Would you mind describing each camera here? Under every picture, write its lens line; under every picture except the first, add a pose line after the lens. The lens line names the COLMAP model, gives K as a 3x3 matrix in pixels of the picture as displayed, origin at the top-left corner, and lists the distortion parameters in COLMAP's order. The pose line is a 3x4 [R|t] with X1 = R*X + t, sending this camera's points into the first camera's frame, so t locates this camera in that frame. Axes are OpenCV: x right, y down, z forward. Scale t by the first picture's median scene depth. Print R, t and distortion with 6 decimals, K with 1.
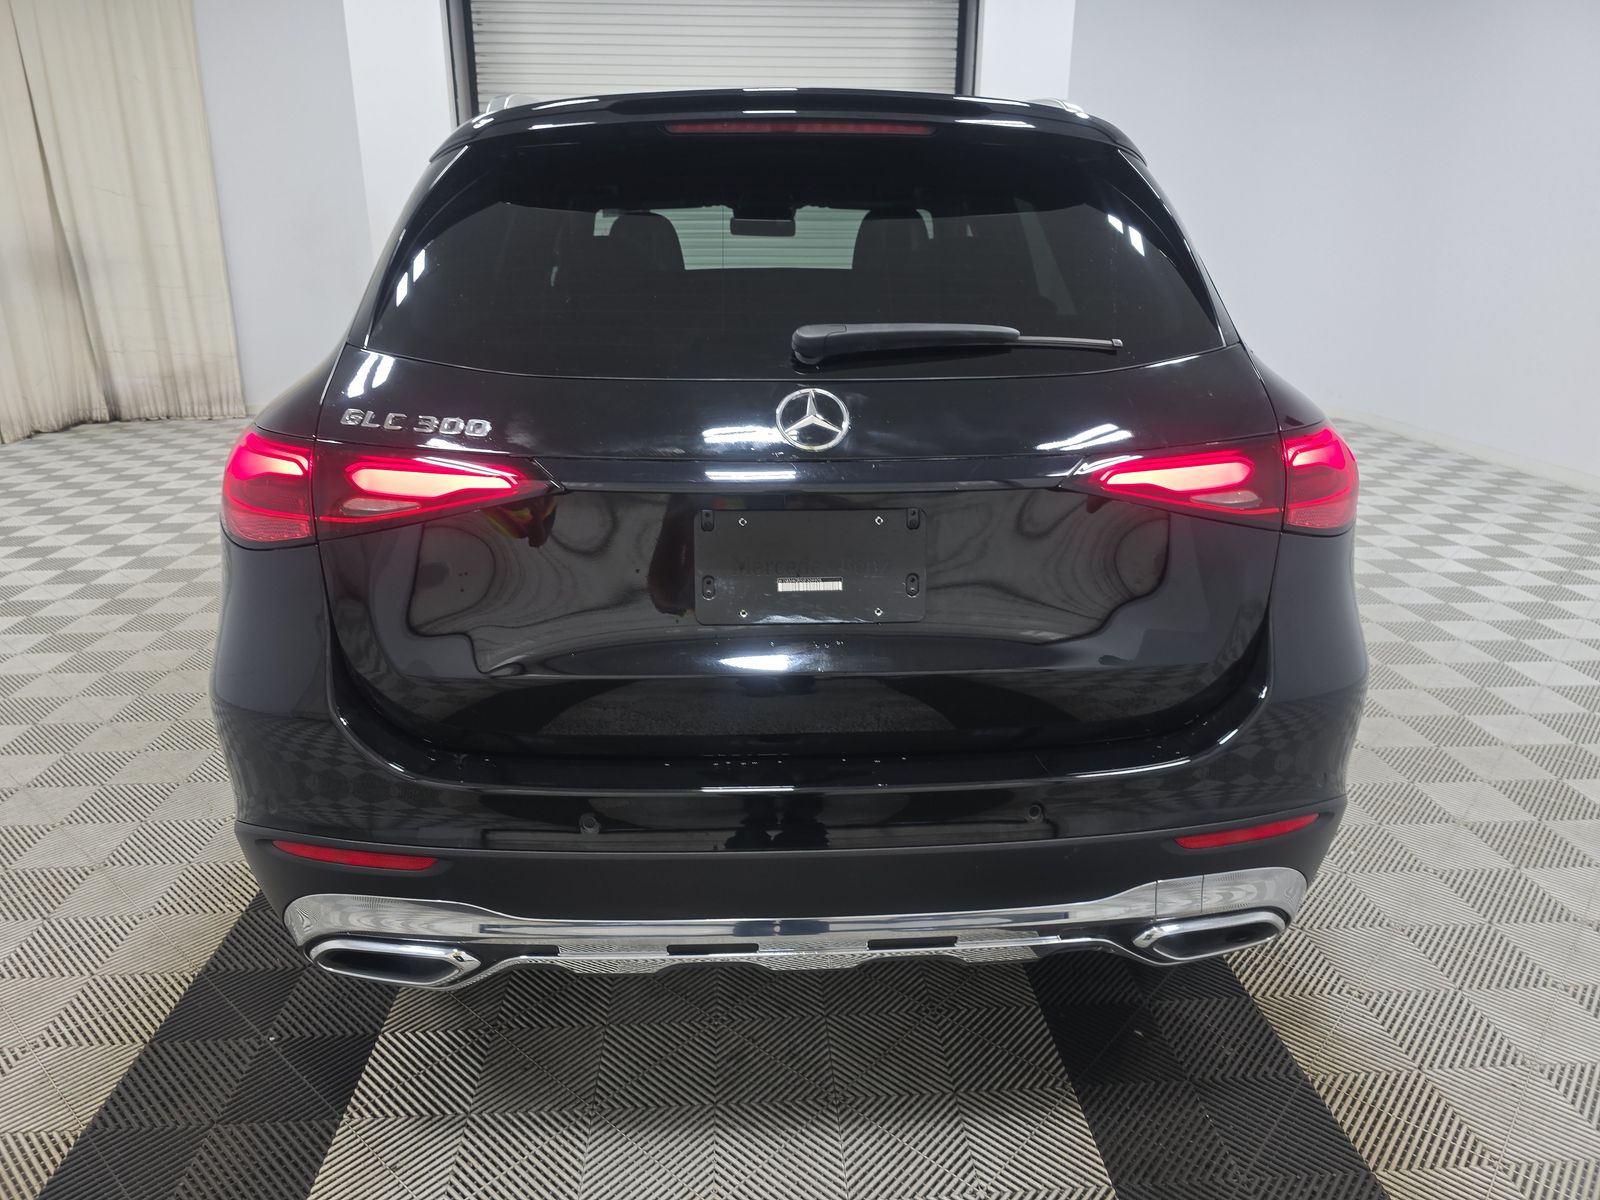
lens RADIAL K [[1112.6, 0, 804.2], [0, 1112.6, 616.3], [0, 0, 1]] dist [0.069093, -0.032263]
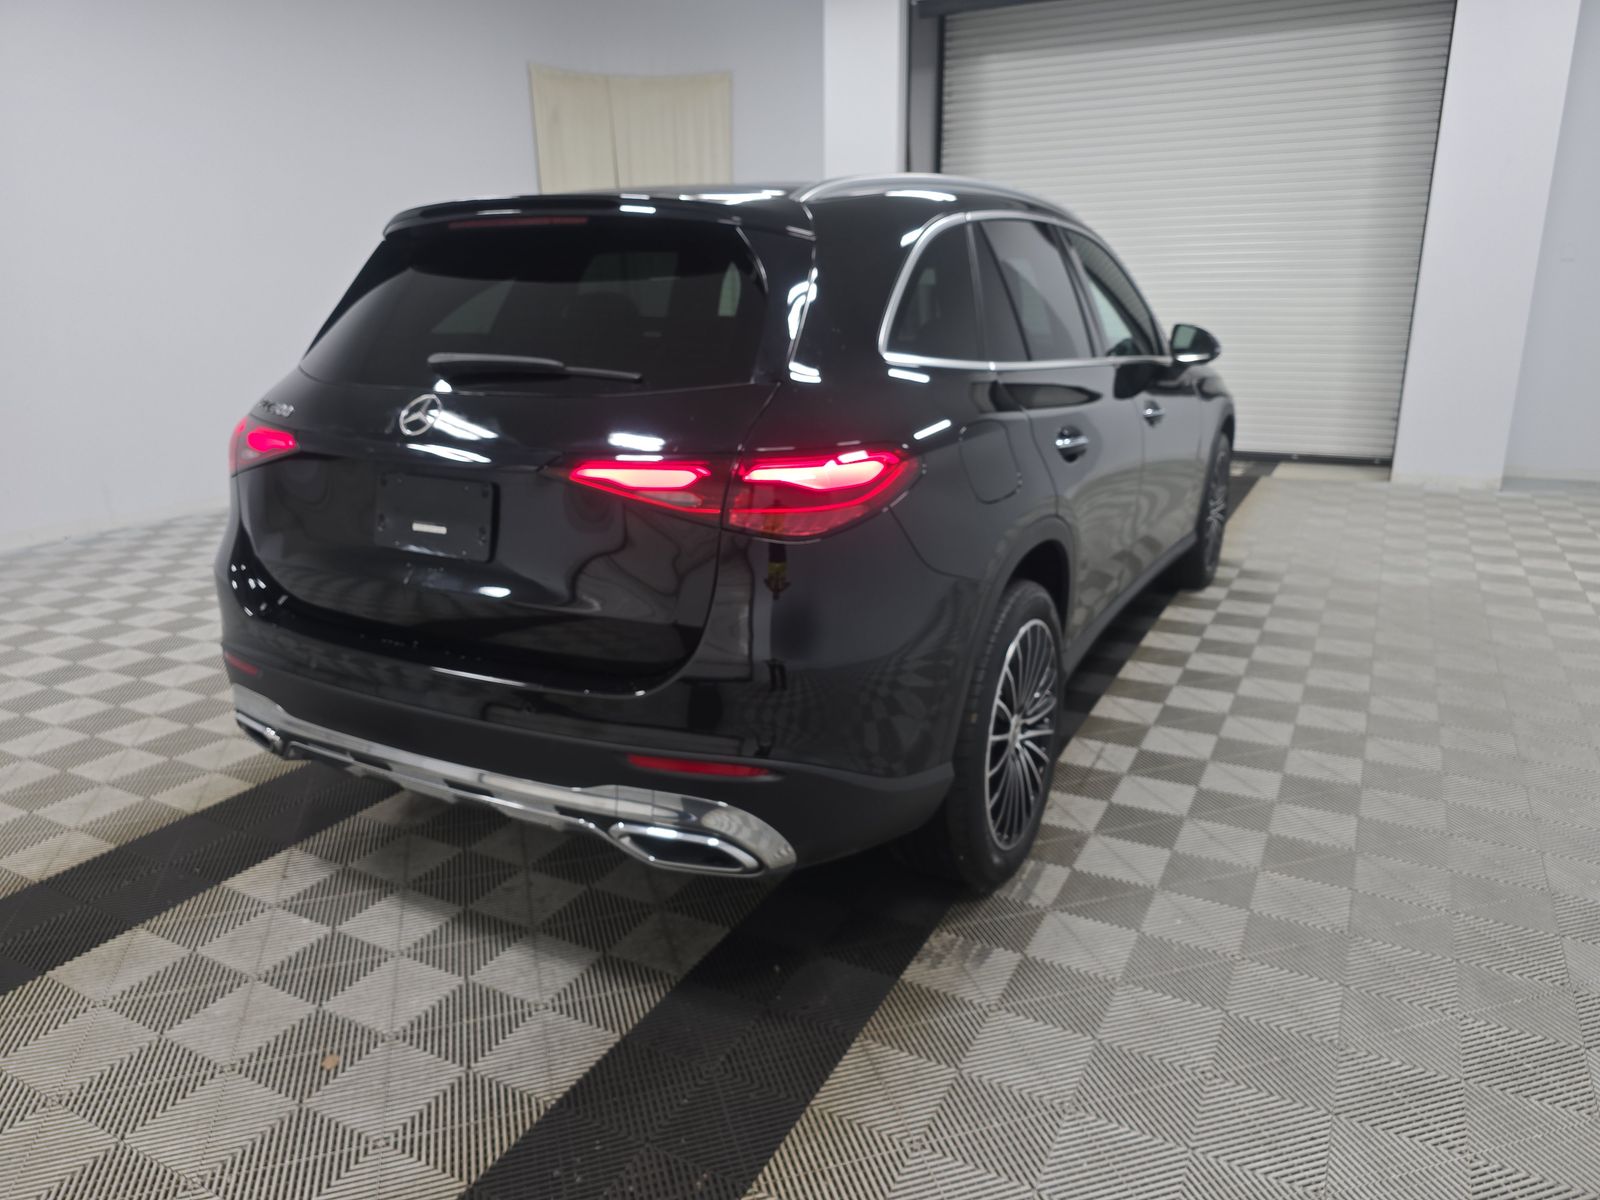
lens RADIAL K [[1112.6, 0, 815.5], [0, 1112.6, 611.7], [0, 0, 1]] dist [0.069093, -0.032263]
pose [[0.844766, 0.138884, -0.516800, 1.144086], [-0.154032, 0.987971, 0.013724, -0.016223], [0.512489, 0.068010, 0.855996, -0.010644]]
